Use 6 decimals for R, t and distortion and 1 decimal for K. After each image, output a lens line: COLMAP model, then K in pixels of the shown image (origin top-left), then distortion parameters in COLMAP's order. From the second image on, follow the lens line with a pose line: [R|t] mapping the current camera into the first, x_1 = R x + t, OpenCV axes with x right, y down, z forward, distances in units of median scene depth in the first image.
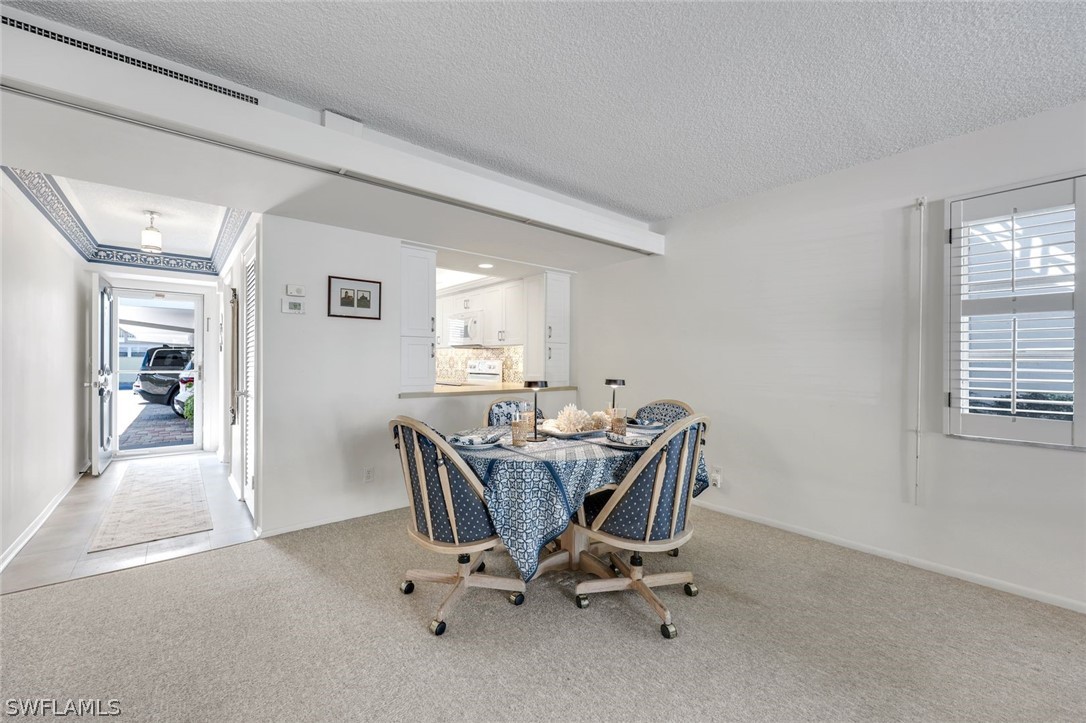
lens RADIAL K [[443.2, 0, 547.7], [0, 443.2, 364.0], [0, 0, 1]] dist [0.010336, -0.000263]
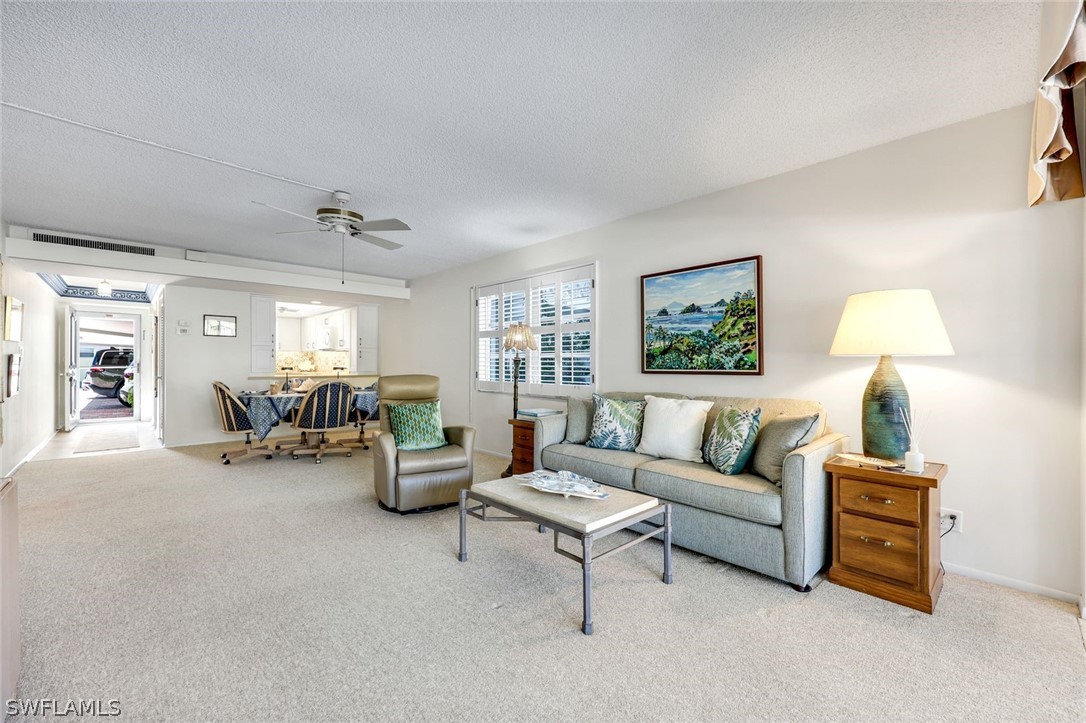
lens RADIAL K [[443.2, 0, 538.6], [0, 443.2, 358.0], [0, 0, 1]] dist [0.010336, -0.000263]
pose [[0.998538, -0.005446, 0.053771, 0.529425], [0.005896, 0.999949, -0.008213, 0.008257], [-0.053724, 0.008518, 0.998520, -0.622714]]
